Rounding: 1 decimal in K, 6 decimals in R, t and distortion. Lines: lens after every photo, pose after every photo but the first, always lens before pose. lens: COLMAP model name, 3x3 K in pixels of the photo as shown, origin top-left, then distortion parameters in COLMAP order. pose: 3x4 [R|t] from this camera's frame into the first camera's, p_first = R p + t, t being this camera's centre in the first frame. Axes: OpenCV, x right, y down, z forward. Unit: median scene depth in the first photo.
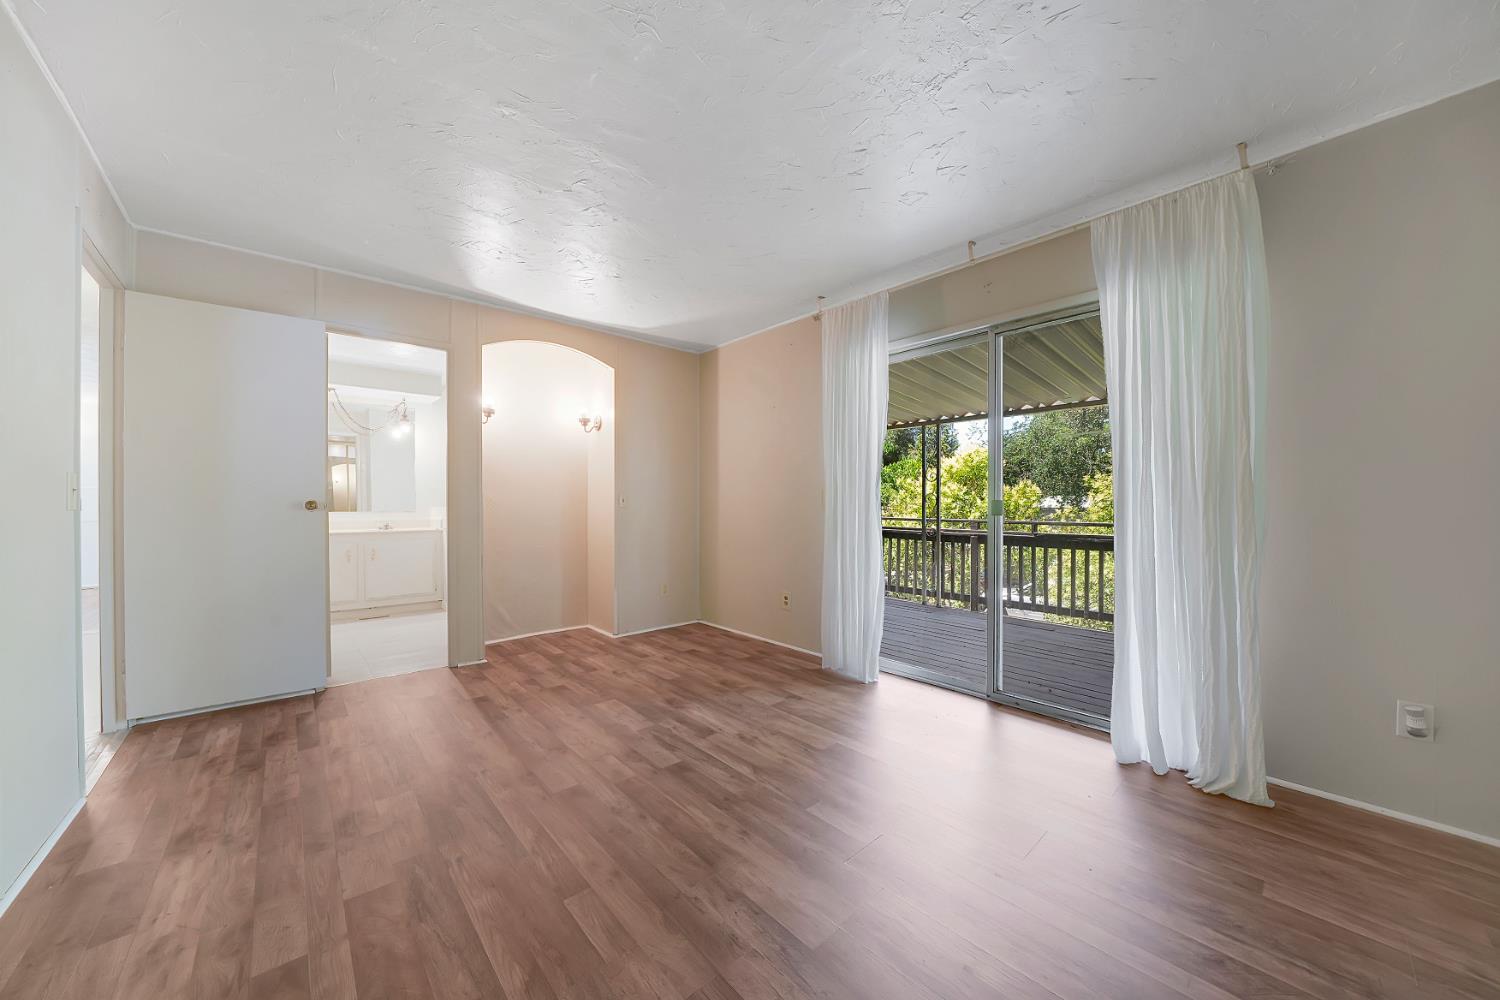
lens RADIAL K [[526.7, 0, 739.9], [0, 526.7, 499.2], [0, 0, 1]] dist [-0.016238, -0.000004]
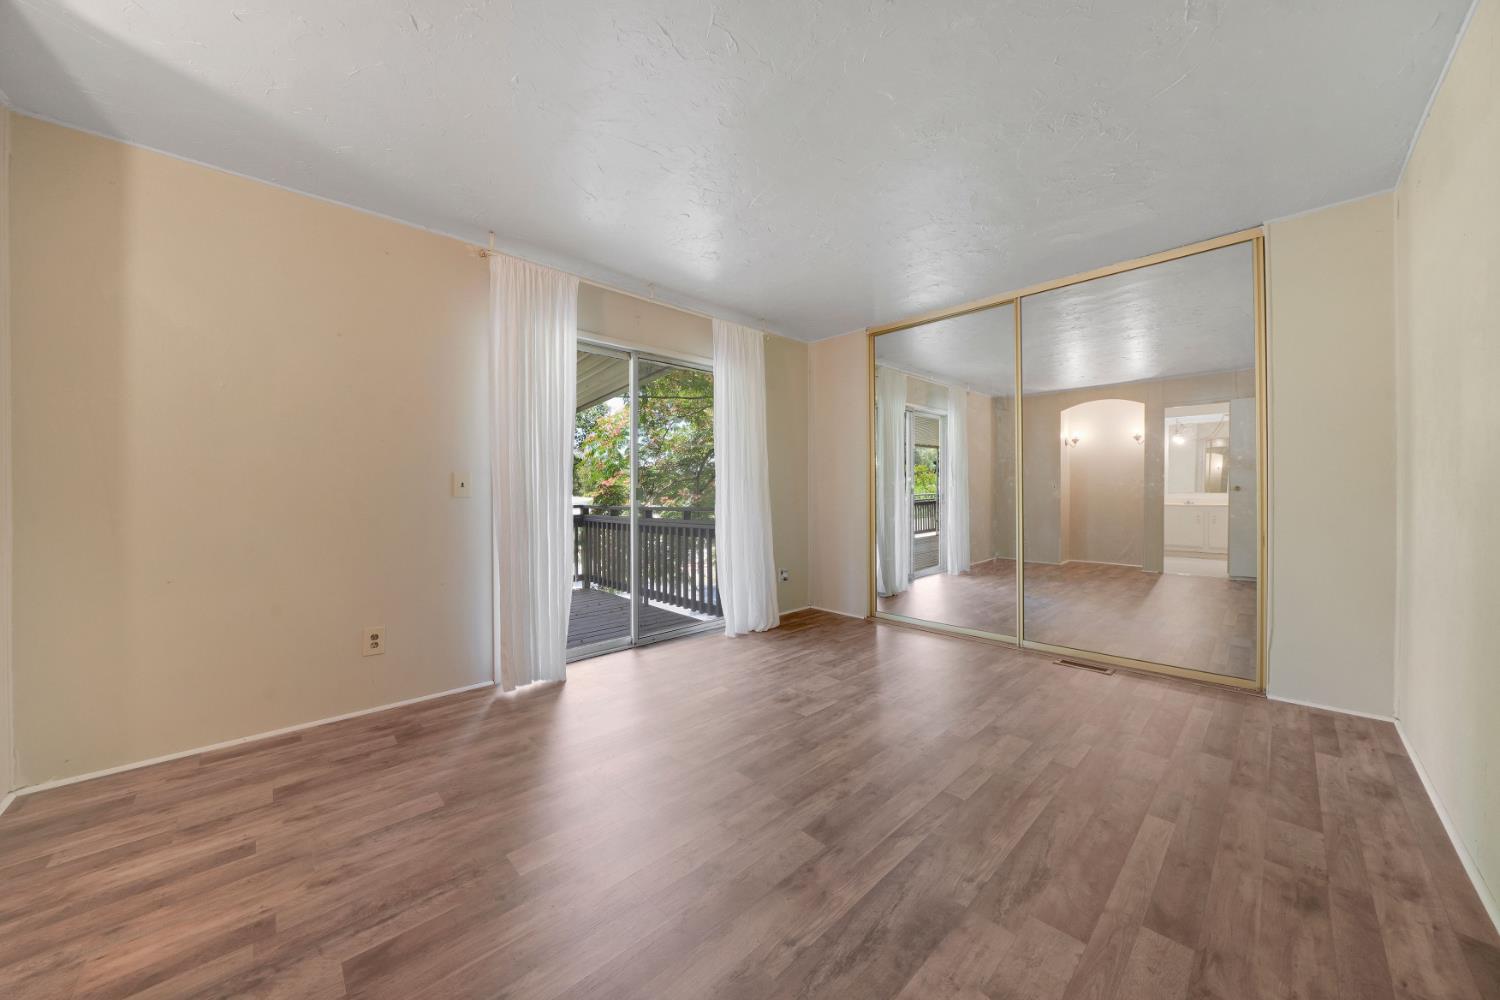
lens RADIAL K [[526.7, 0, 739.9], [0, 526.7, 499.2], [0, 0, 1]] dist [-0.016238, -0.000004]
pose [[-0.042547, -0.014178, 0.998994, -0.664710], [-0.007430, 0.999876, 0.013874, 0.006680], [-0.999067, -0.006833, -0.042647, 0.674525]]
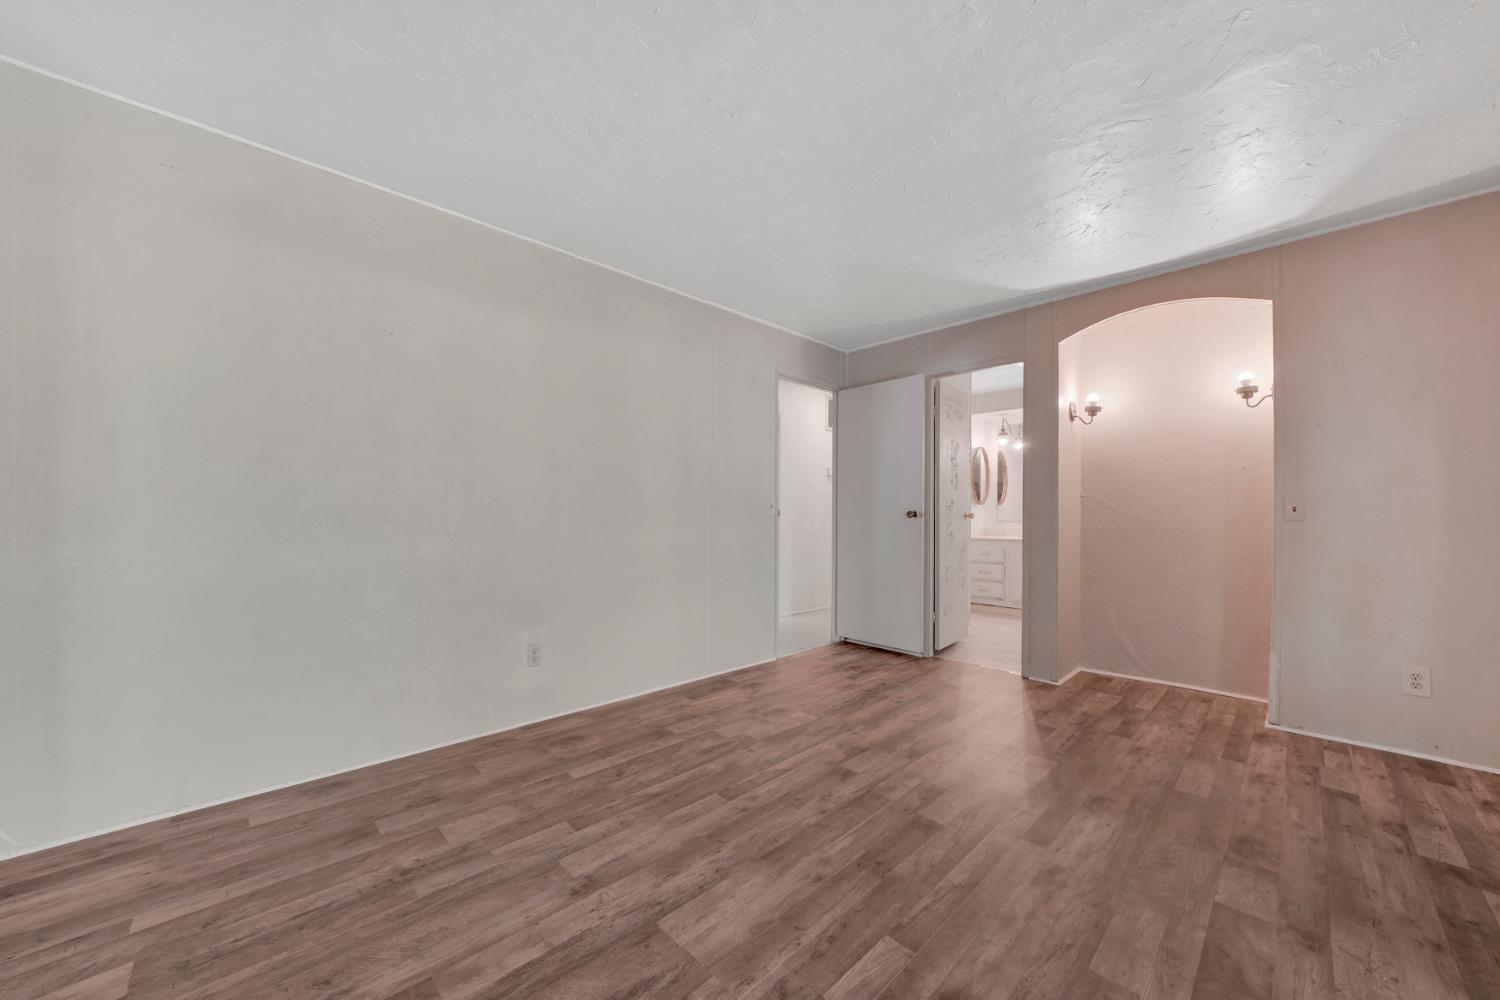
lens RADIAL K [[536.8, 0, 730.7], [0, 536.8, 524.4], [0, 0, 1]] dist [-0.013664, 0.000058]
pose [[0.033345, 0.021000, -0.999223, 0.459788], [0.005089, 0.999763, 0.021181, 0.004095], [0.999431, -0.005791, 0.033231, 0.416835]]
